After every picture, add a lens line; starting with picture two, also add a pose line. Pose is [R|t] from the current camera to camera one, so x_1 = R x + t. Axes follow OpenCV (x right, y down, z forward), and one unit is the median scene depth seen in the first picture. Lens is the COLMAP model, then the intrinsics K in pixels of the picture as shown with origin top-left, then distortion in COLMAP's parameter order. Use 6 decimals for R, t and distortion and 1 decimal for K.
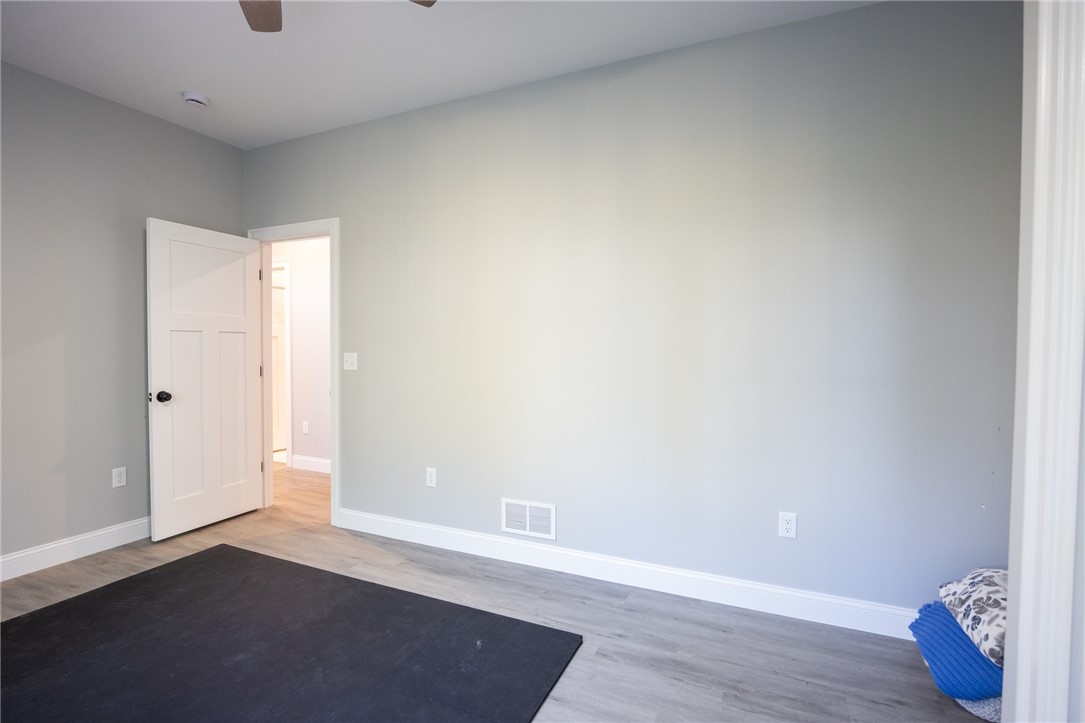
lens RADIAL K [[502.5, 0, 542.5], [0, 502.5, 361.5], [0, 0, 1]] dist [-0.026039, 0.001170]
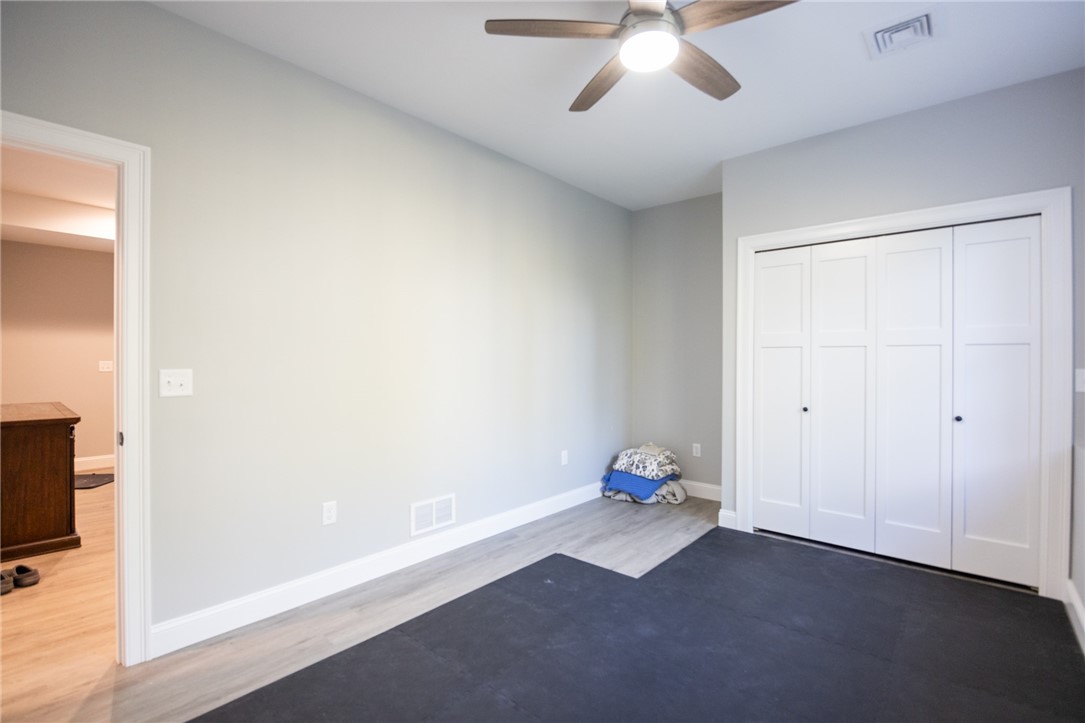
lens RADIAL K [[502.5, 0, 542.5], [0, 502.5, 361.5], [0, 0, 1]] dist [-0.026039, 0.001170]
pose [[0.282310, -0.008588, 0.959285, -1.064542], [0.027401, 0.999624, 0.000885, -0.017972], [-0.958932, 0.026036, 0.282439, 0.470528]]
